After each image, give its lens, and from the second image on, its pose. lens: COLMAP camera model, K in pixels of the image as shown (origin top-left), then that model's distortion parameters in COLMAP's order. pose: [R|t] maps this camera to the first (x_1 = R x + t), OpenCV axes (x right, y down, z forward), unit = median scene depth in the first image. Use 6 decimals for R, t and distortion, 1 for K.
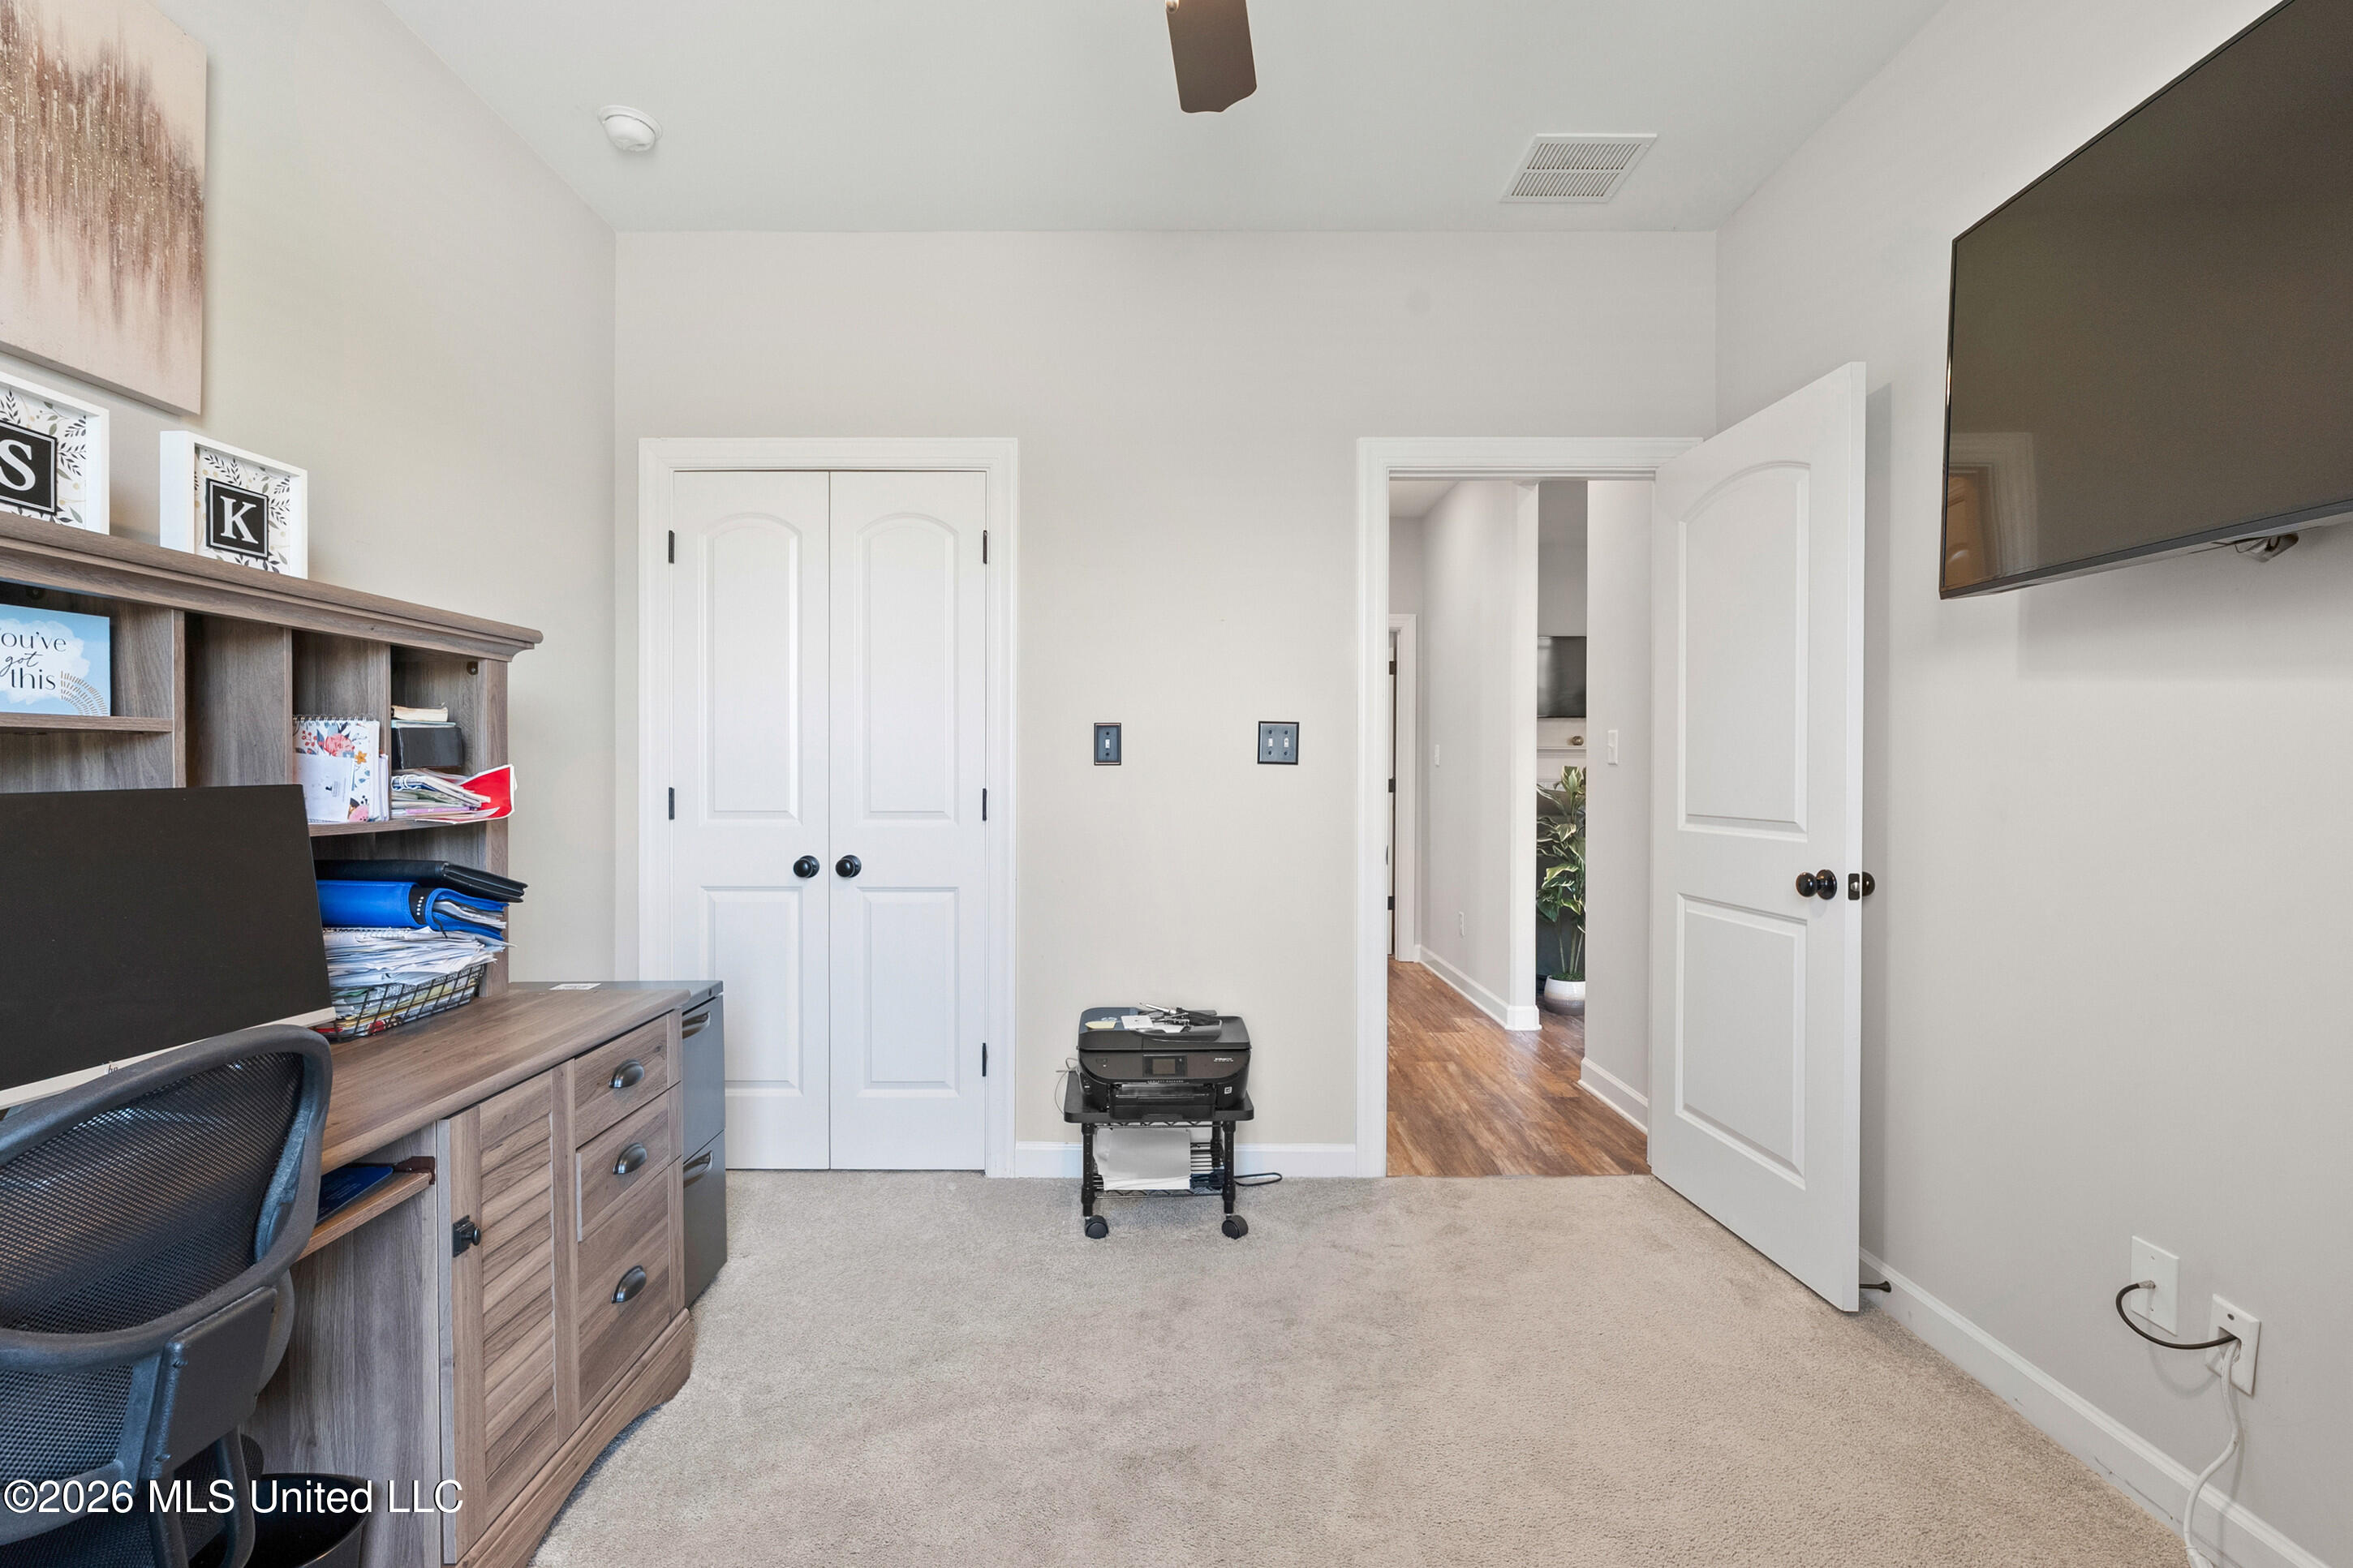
lens RADIAL K [[1084.3, 0, 1175.6], [0, 1084.3, 785.3], [0, 0, 1]] dist [0.000700, 0.000205]
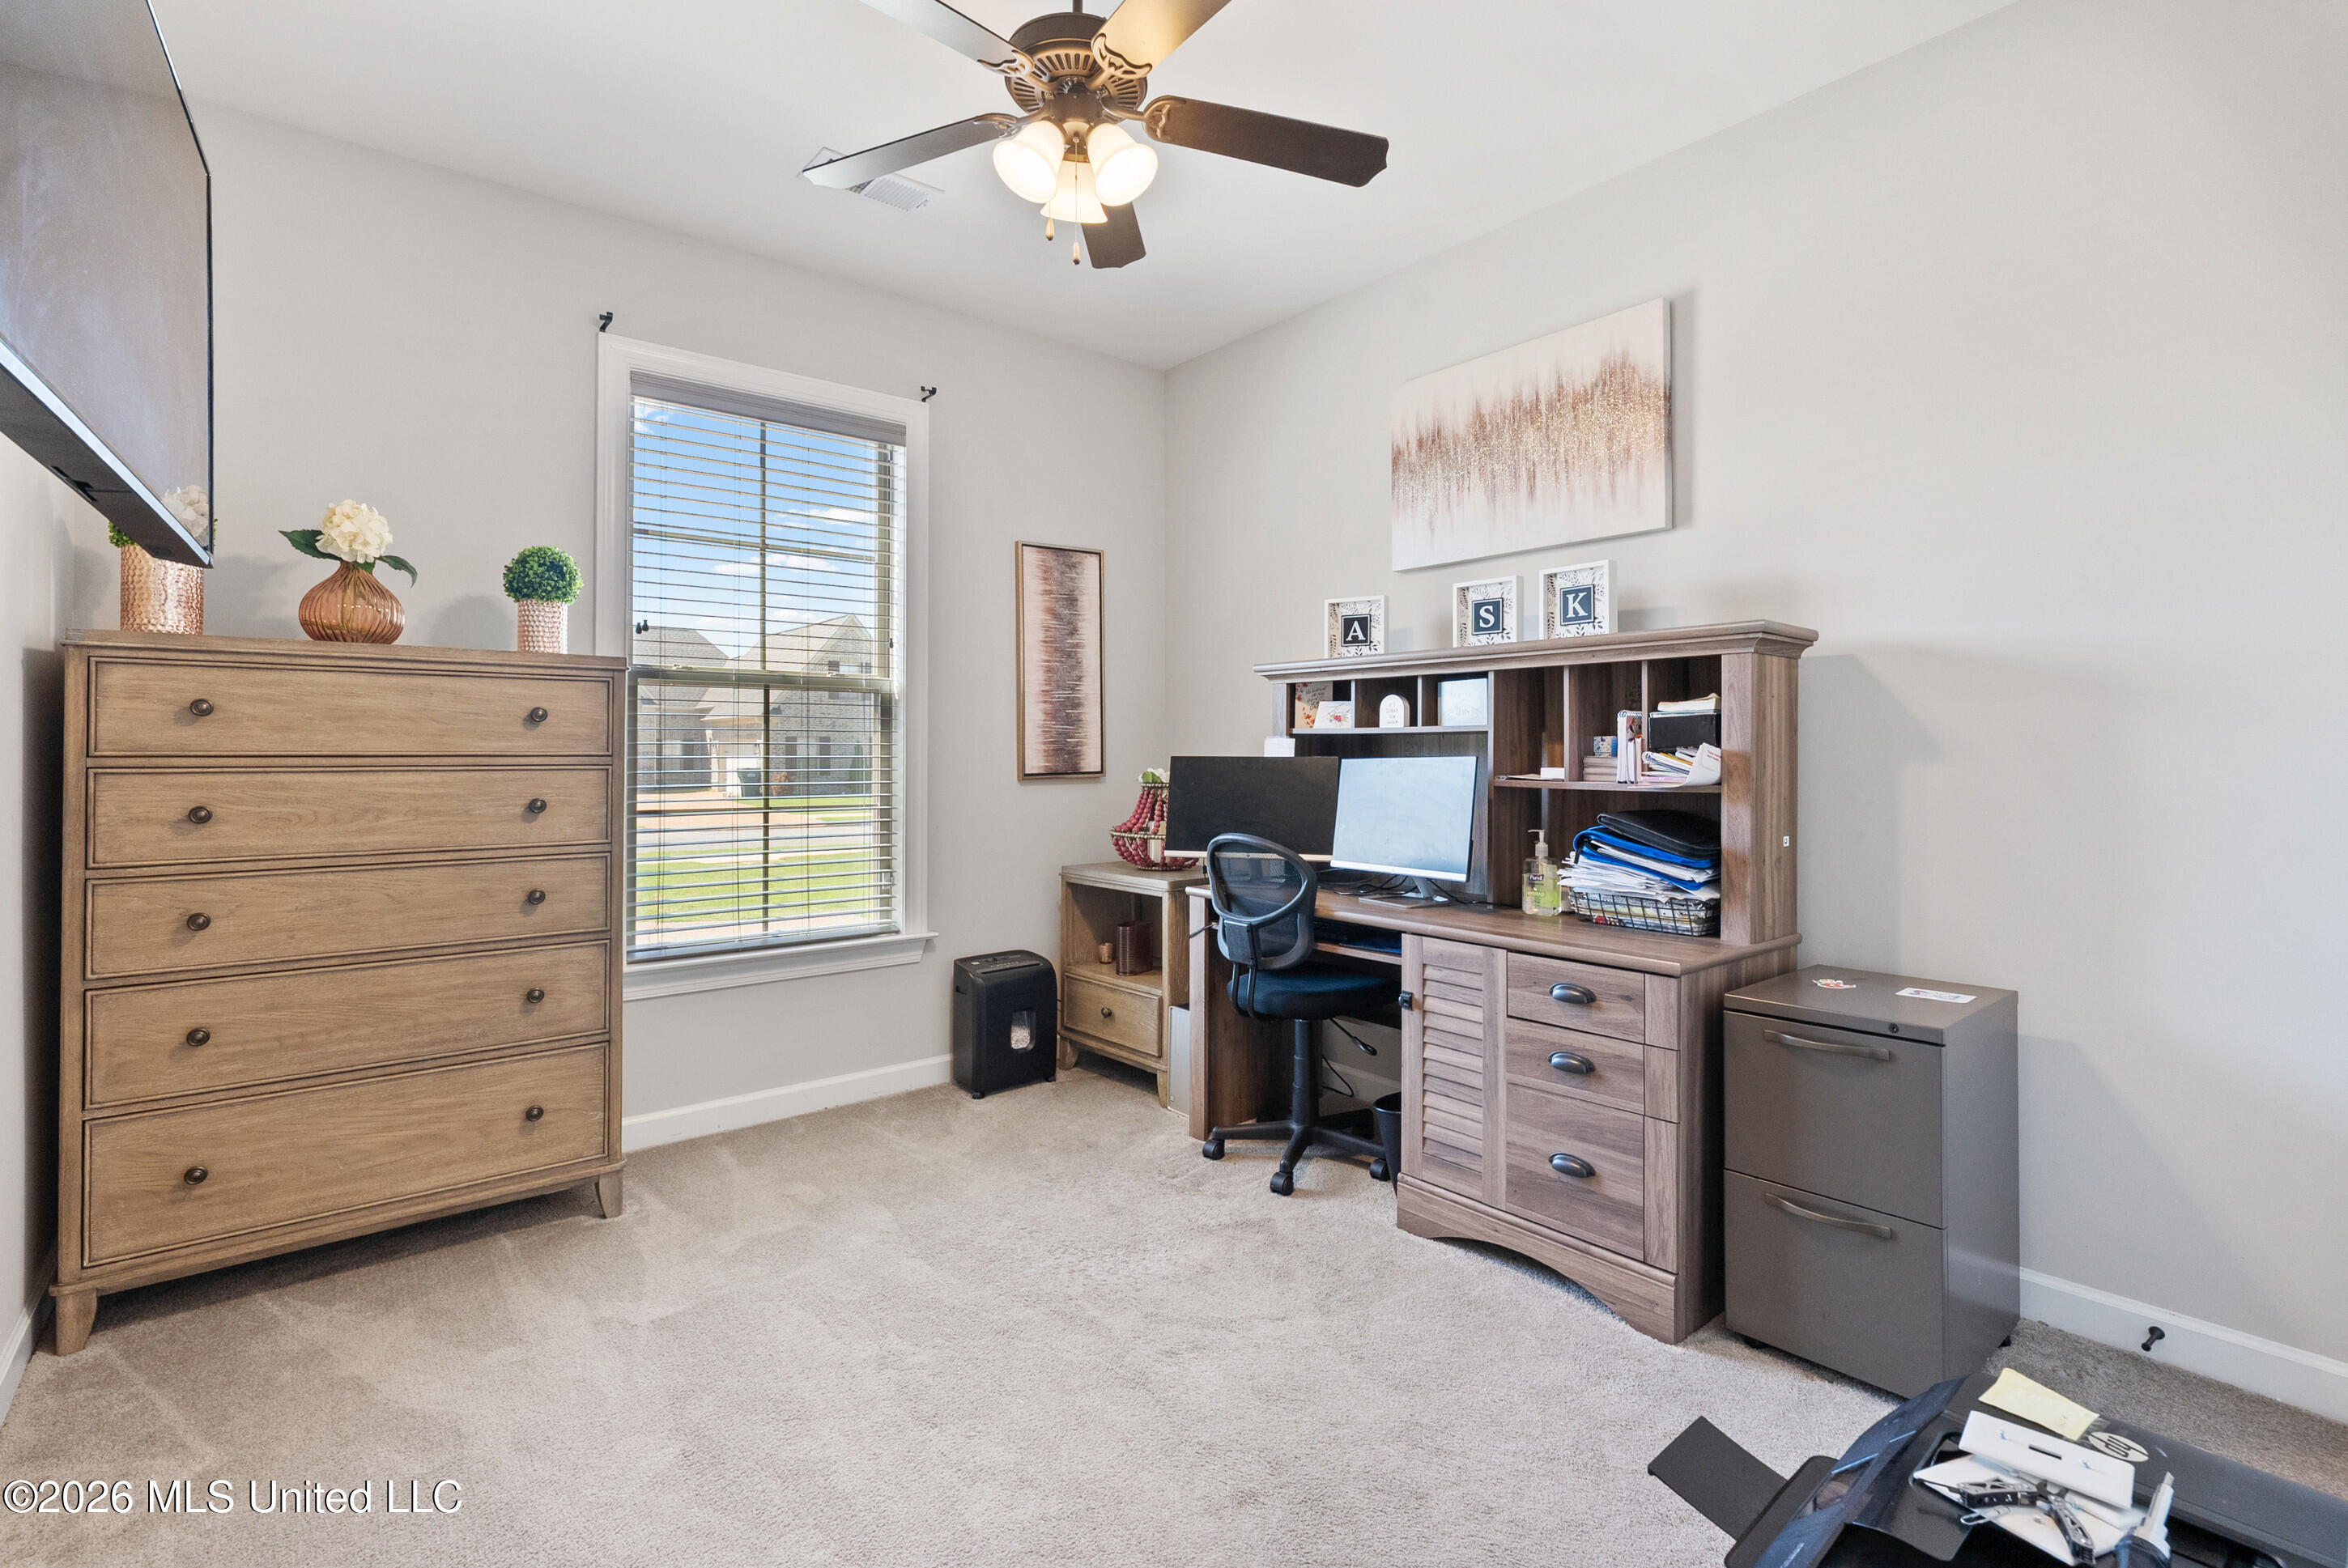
lens RADIAL K [[1082.1, 0, 1174.5], [0, 1082.1, 760.0], [0, 0, 1]] dist [0.000700, 0.000205]
pose [[-0.772911, 0.000227, -0.634514, 0.729467], [-0.009730, 0.999878, 0.012210, -0.011879], [0.634439, 0.015611, -0.772815, 1.933235]]
